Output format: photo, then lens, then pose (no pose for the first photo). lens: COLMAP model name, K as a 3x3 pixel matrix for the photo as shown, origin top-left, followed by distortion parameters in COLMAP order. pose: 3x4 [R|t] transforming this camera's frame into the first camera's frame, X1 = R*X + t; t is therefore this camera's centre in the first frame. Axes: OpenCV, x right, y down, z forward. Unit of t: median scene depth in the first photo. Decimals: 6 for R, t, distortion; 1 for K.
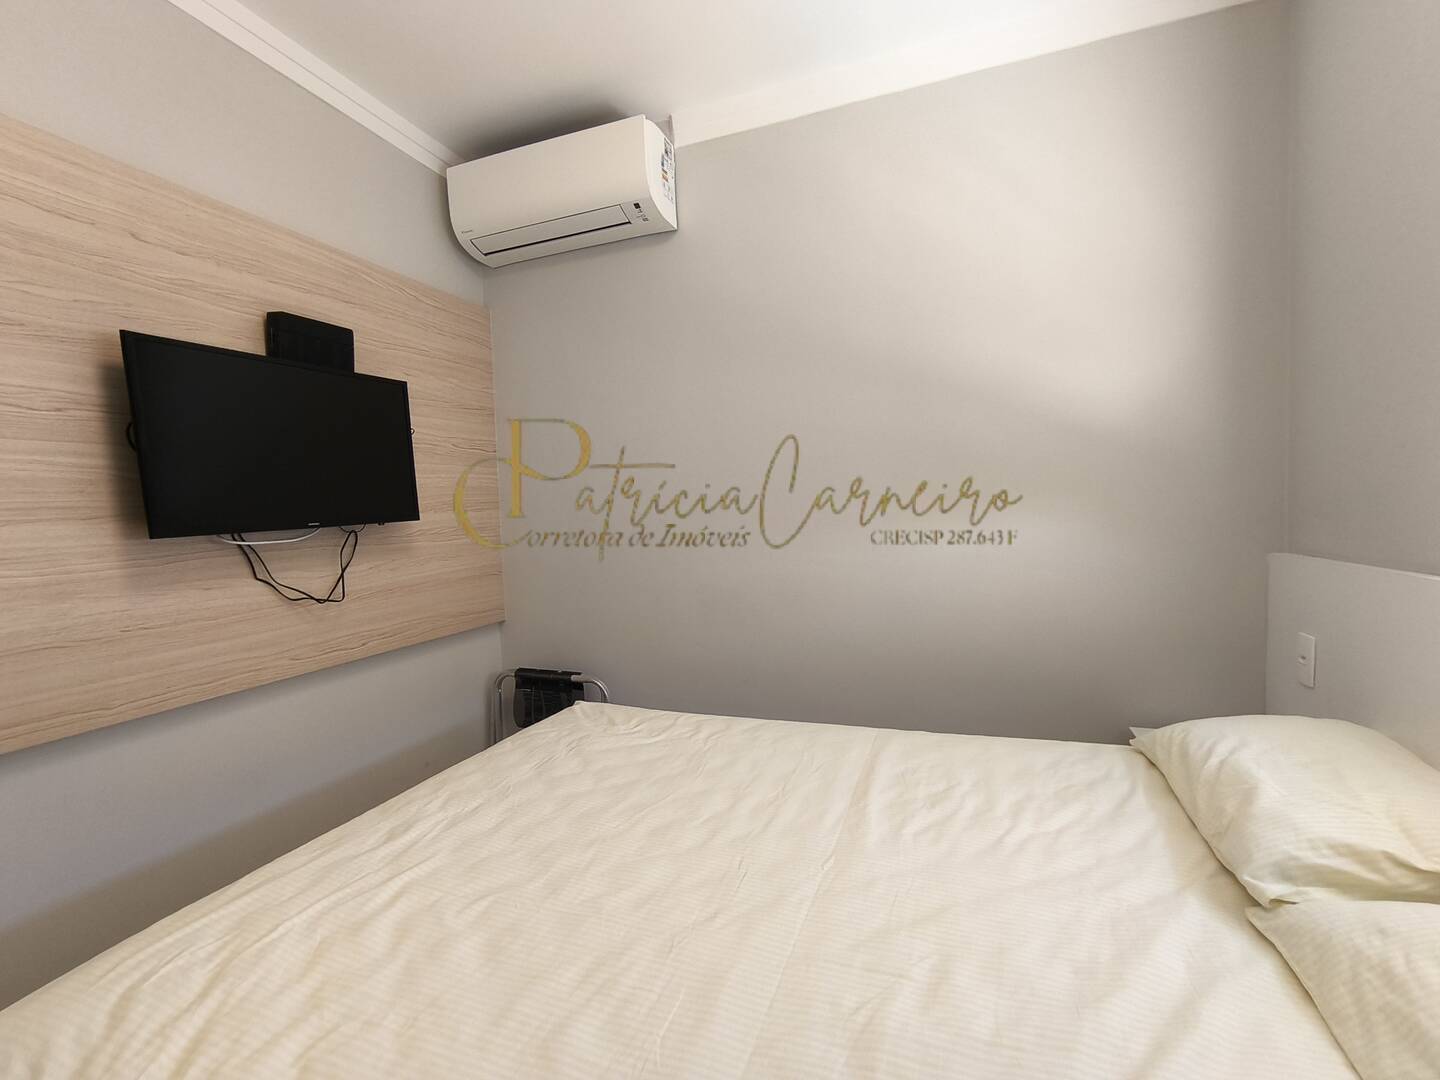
lens RADIAL K [[658.0, 0, 712.5], [0, 658.0, 549.7], [0, 0, 1]] dist [-0.043779, 0.028762]
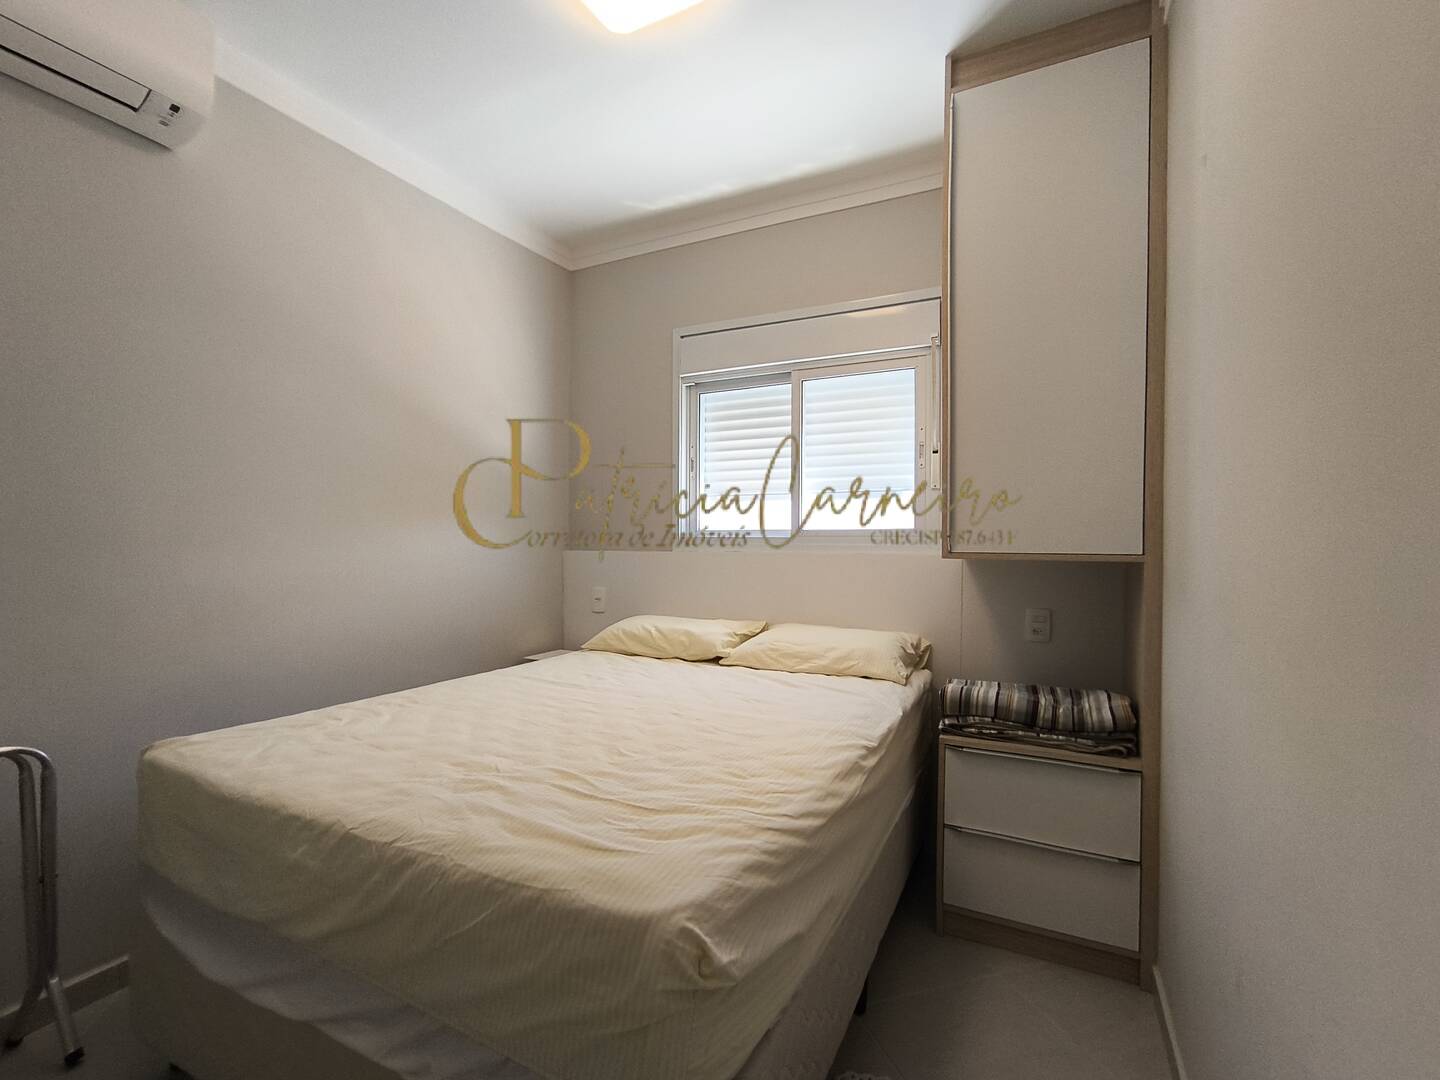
lens RADIAL K [[658.0, 0, 712.5], [0, 658.0, 549.7], [0, 0, 1]] dist [-0.043779, 0.028762]
pose [[0.133702, 0.023934, 0.990732, -1.730715], [0.059157, 0.997733, -0.032087, 0.157355], [-0.989254, 0.062899, 0.131983, 0.587668]]
